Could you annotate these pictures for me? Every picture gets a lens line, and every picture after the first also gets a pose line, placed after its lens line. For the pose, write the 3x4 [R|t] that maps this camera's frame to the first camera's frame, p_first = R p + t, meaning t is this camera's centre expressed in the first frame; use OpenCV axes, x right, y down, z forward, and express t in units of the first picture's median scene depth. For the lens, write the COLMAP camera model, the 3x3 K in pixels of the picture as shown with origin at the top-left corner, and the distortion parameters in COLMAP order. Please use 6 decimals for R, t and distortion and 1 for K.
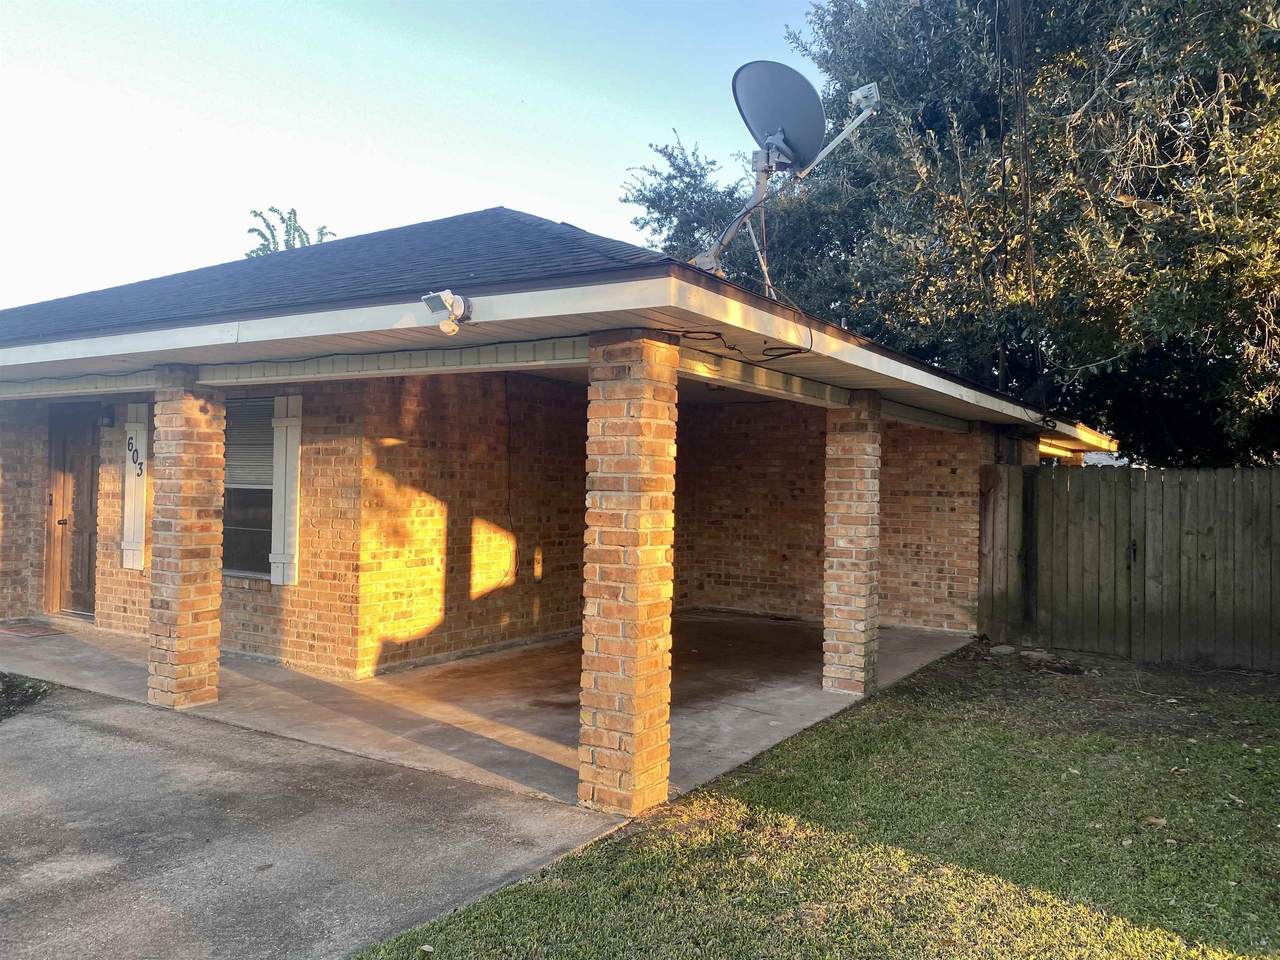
lens RADIAL K [[976.3, 0, 640.0], [0, 976.3, 480.0], [0, 0, 1]] dist [0.033004, -0.051616]
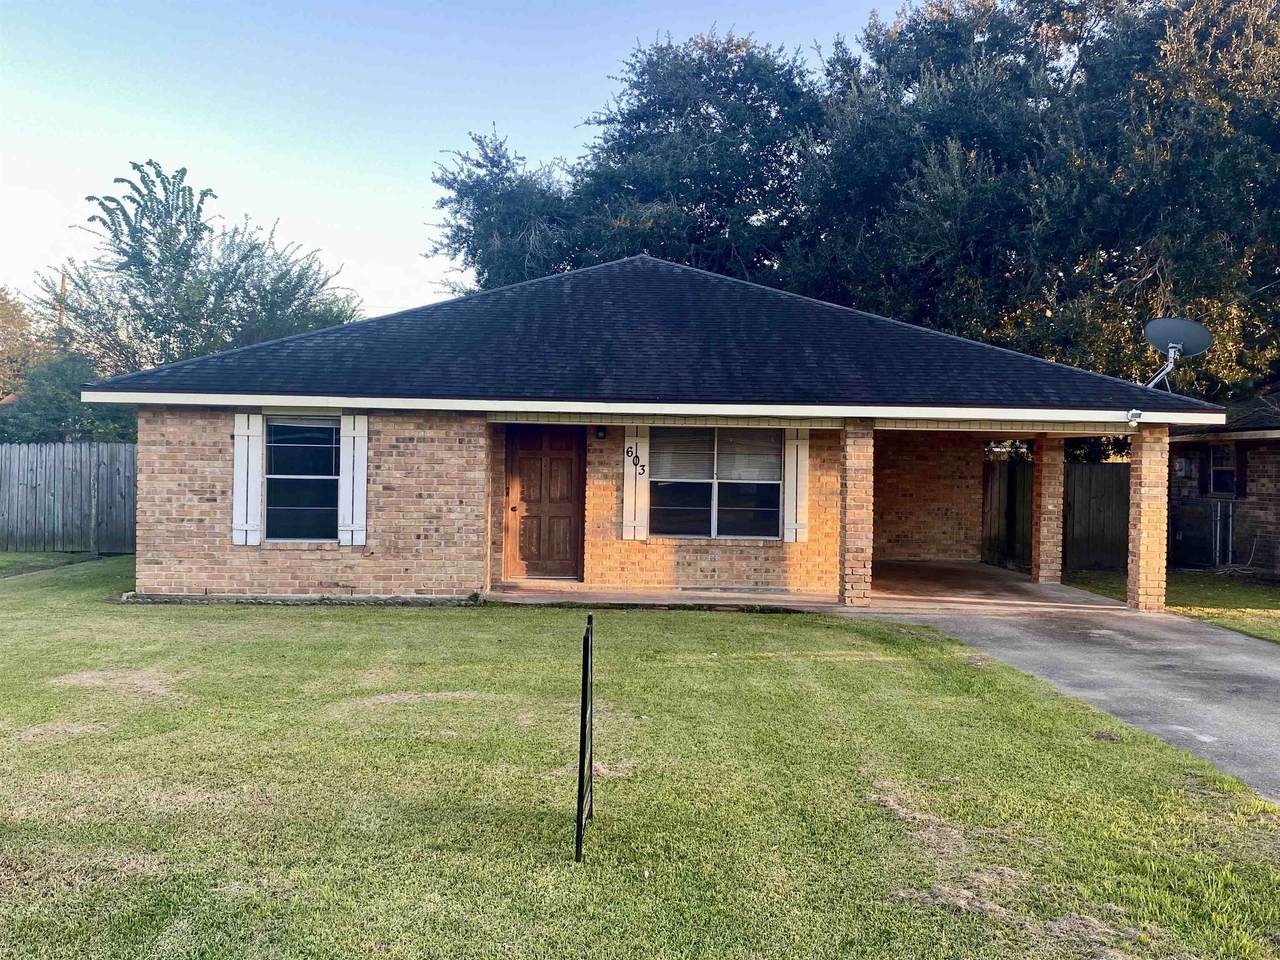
lens RADIAL K [[1198.4, 0, 640.0], [0, 1198.4, 480.0], [0, 0, 1]] dist [0.040450, -0.007643]
pose [[0.833892, -0.014577, 0.551736, -1.301496], [-0.005303, 0.999393, 0.034420, -0.049607], [-0.551903, -0.031628, 0.833309, -0.400582]]
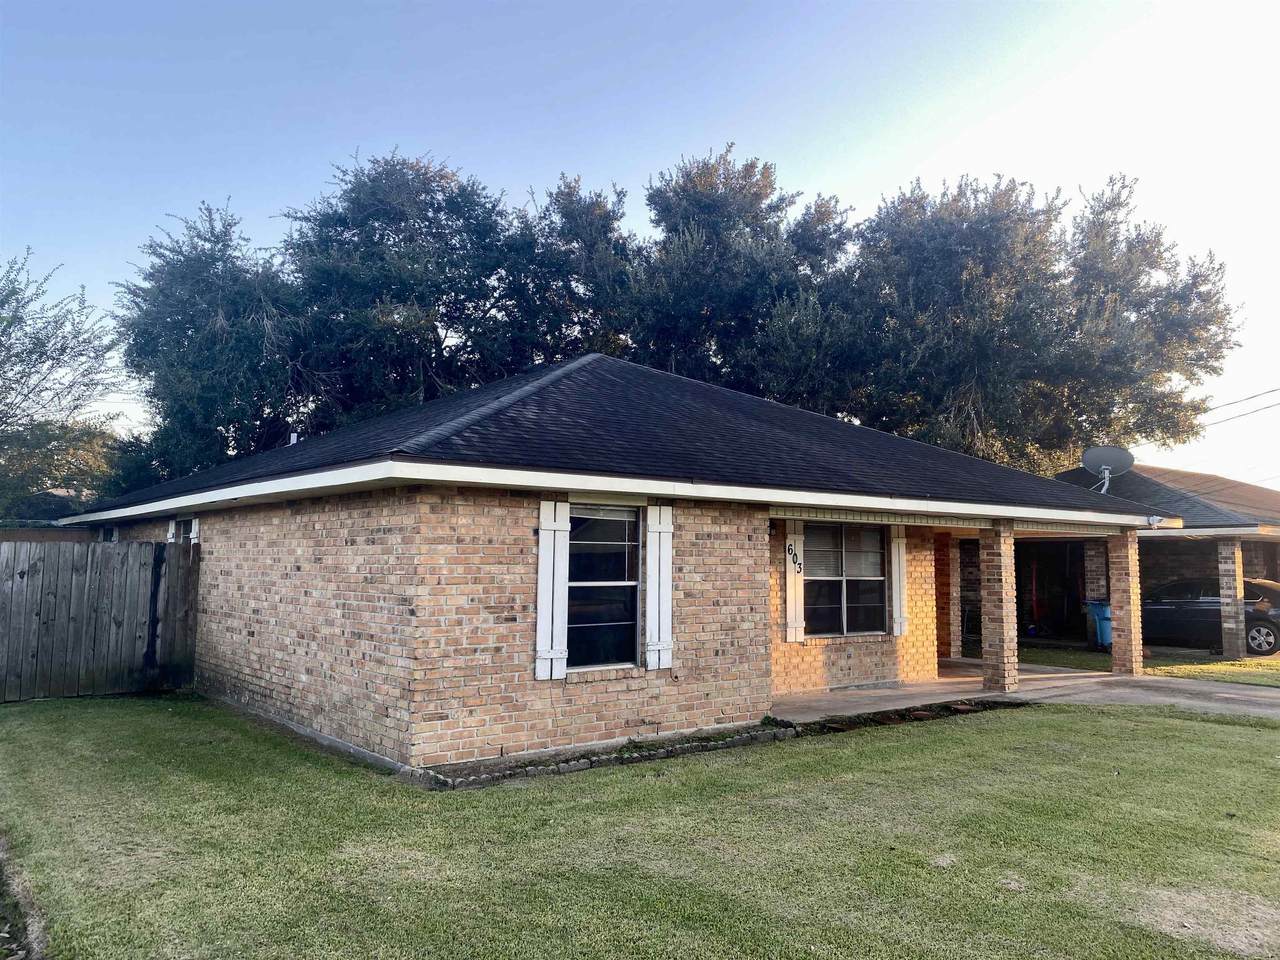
lens RADIAL K [[960.2, 0, 640.0], [0, 960.2, 480.0], [0, 0, 1]] dist [0.160810, -0.257234]
pose [[0.379030, 0.060953, 0.923375, -1.649390], [-0.007898, 0.998005, -0.062637, -0.042534], [-0.925351, 0.016448, 0.378755, 0.606547]]
